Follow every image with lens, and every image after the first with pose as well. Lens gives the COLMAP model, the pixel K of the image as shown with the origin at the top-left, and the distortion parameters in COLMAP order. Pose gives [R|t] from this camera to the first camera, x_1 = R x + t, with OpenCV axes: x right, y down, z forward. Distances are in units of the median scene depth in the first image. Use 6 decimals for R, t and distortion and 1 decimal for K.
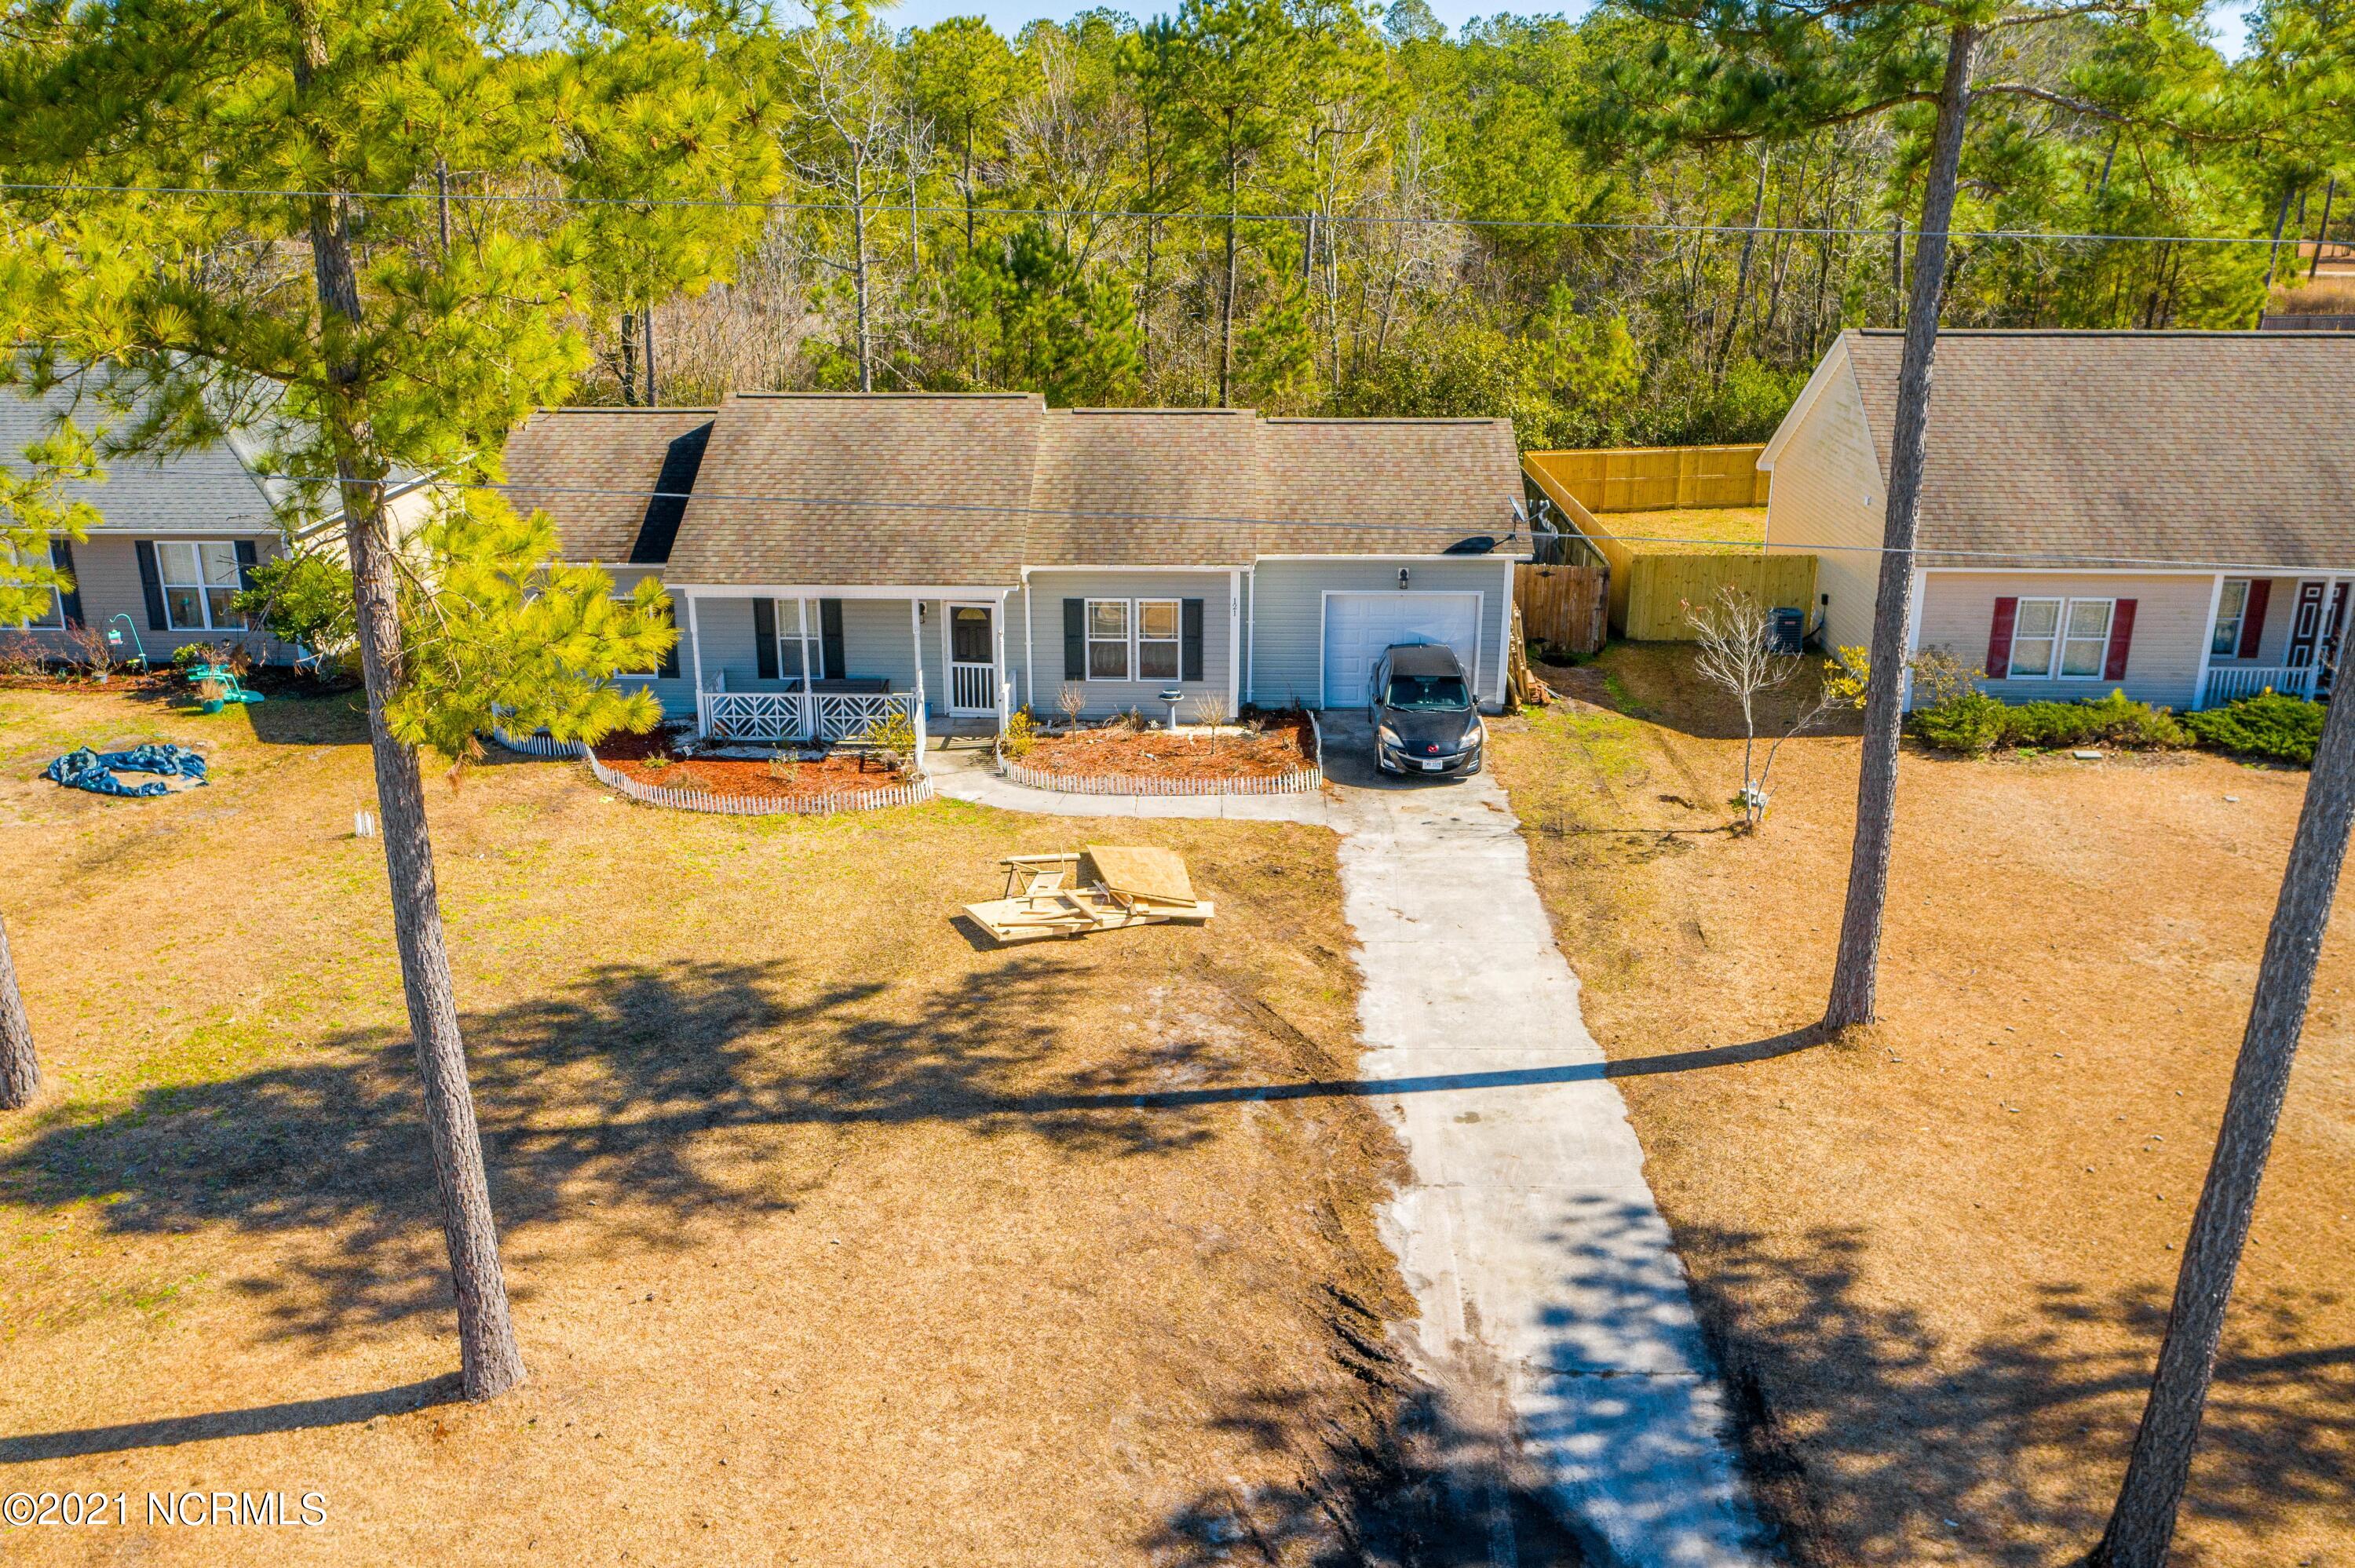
lens RADIAL K [[1944.3, 0, 1173.4], [0, 1944.3, 738.6], [0, 0, 1]] dist [-0.011654, 0.002796]
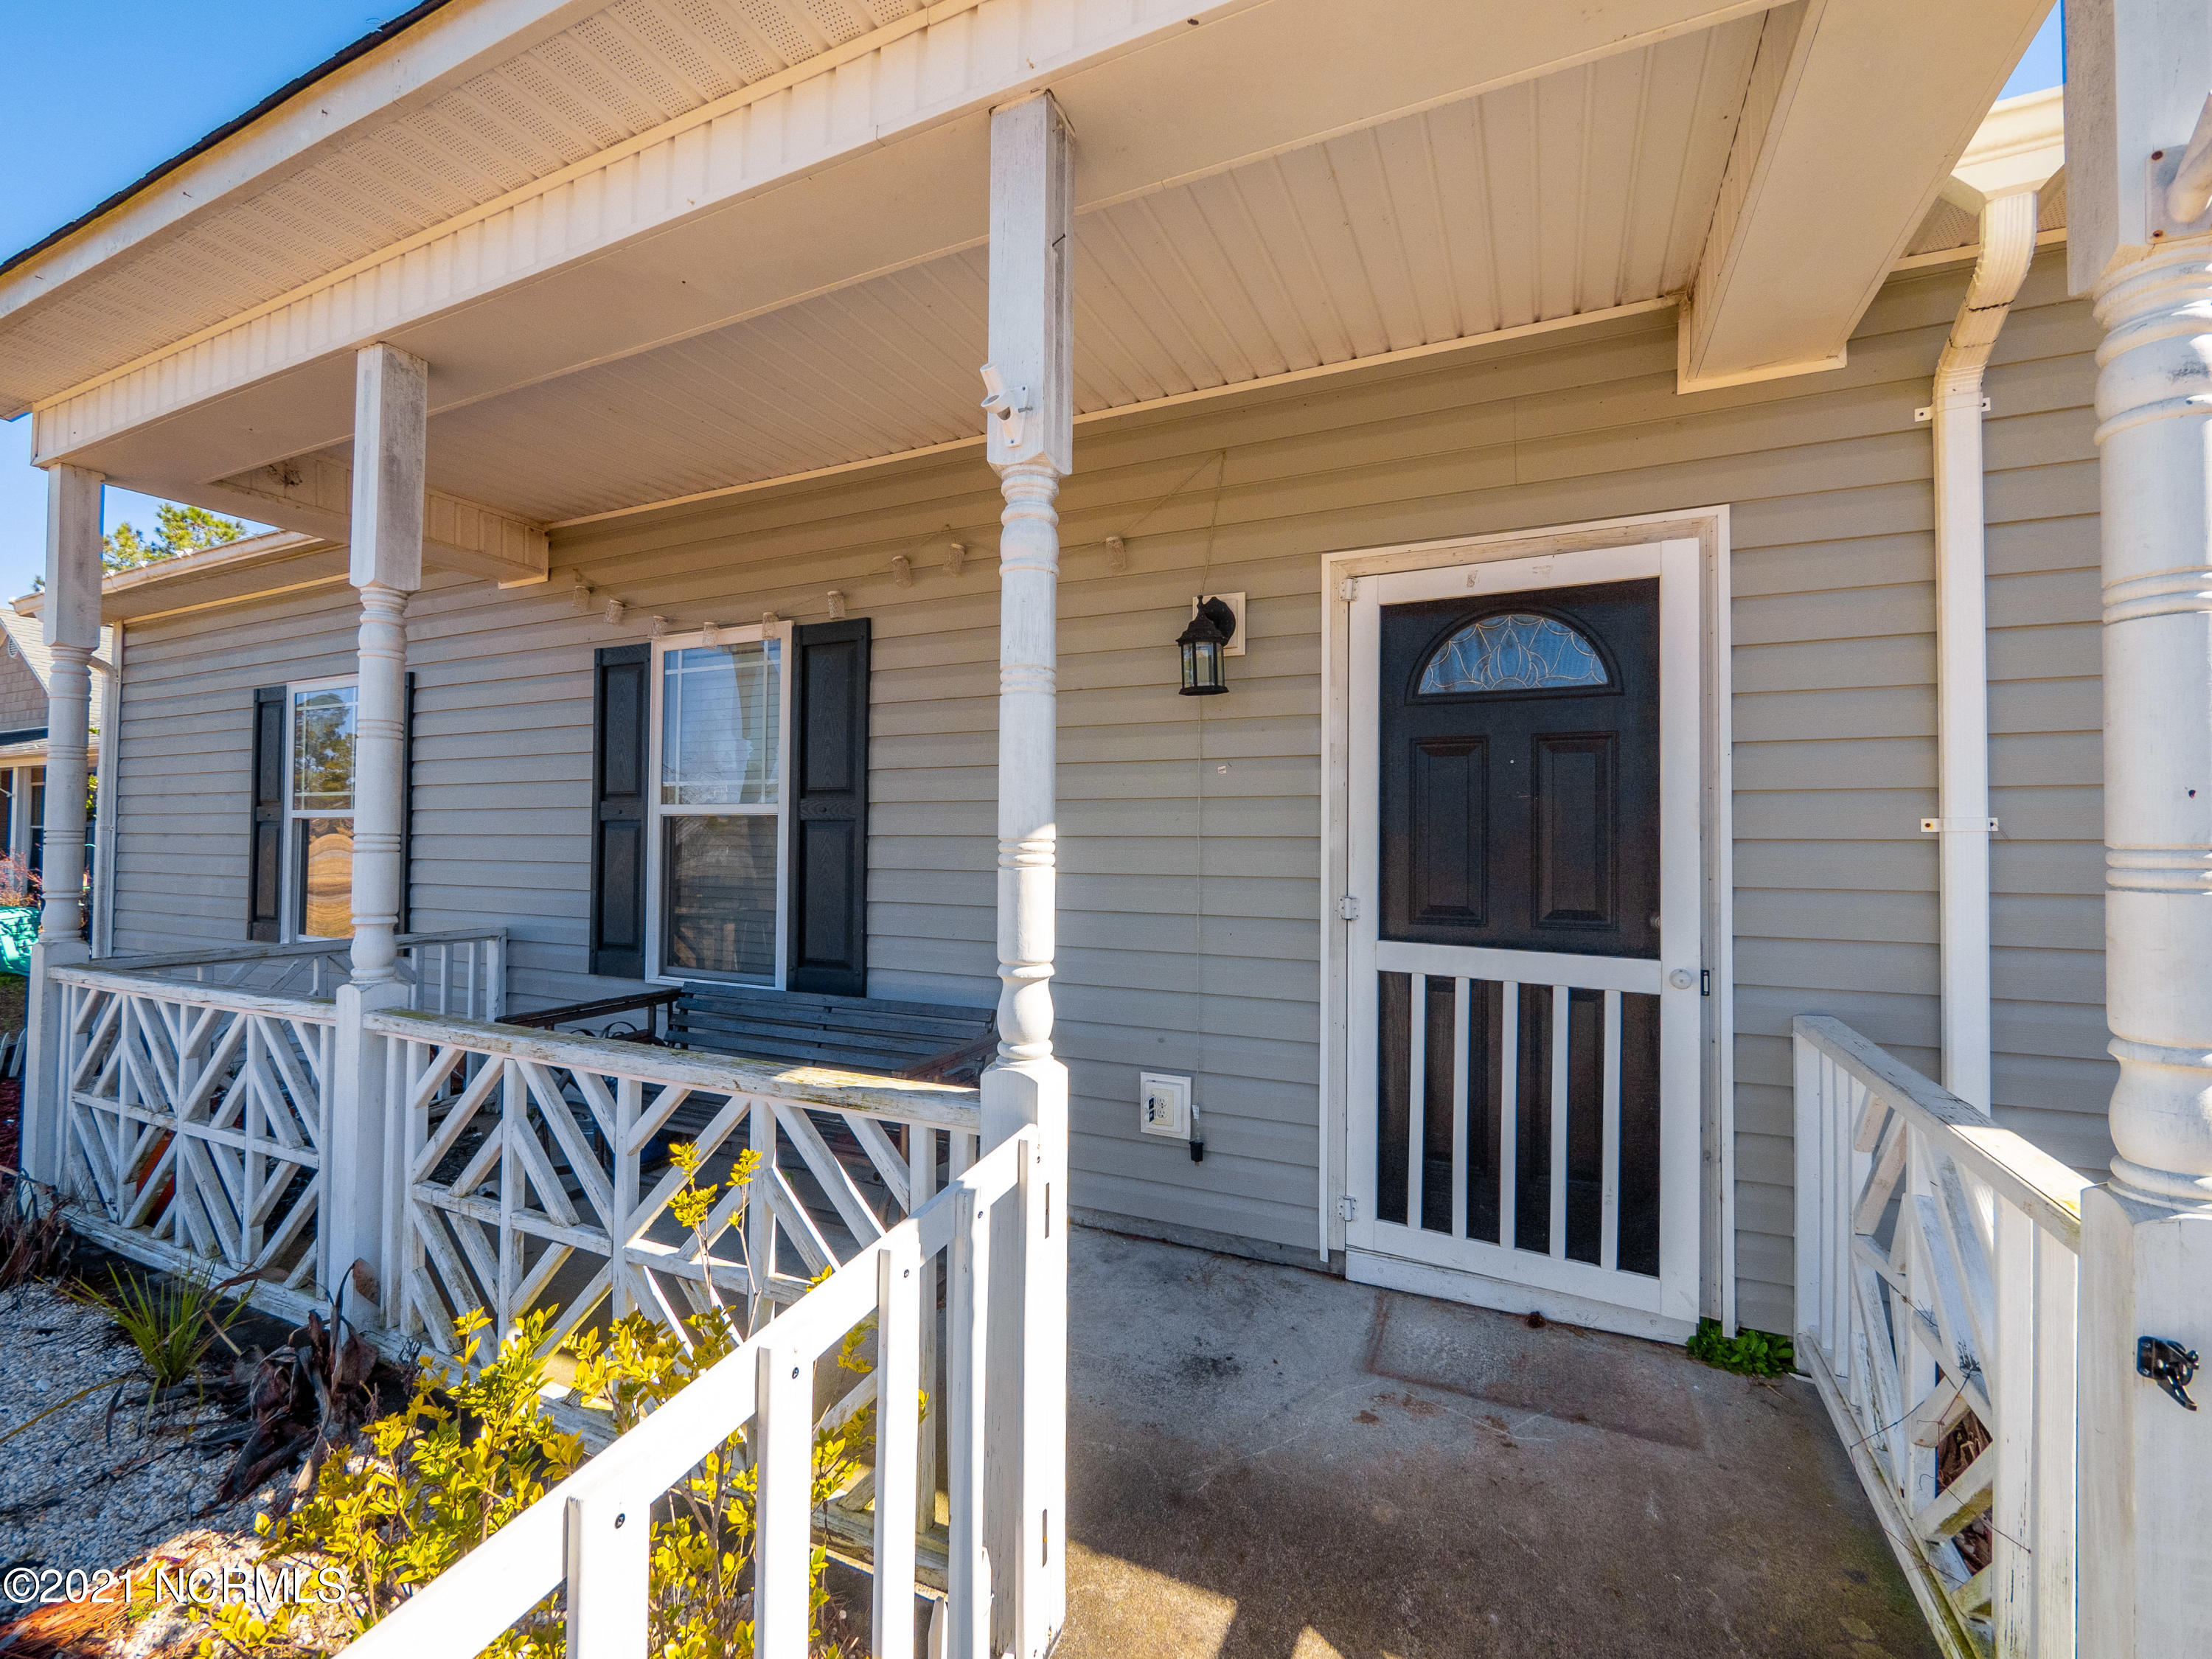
lens RADIAL K [[938.7, 0, 1112.3], [0, 938.7, 826.9], [0, 0, 1]] dist [-0.006900, 0.000556]
pose [[0.923256, 0.004127, -0.384163, -0.116674], [-0.128415, 0.945745, -0.298457, -0.024212], [0.362089, 0.324884, 0.873694, 1.031291]]
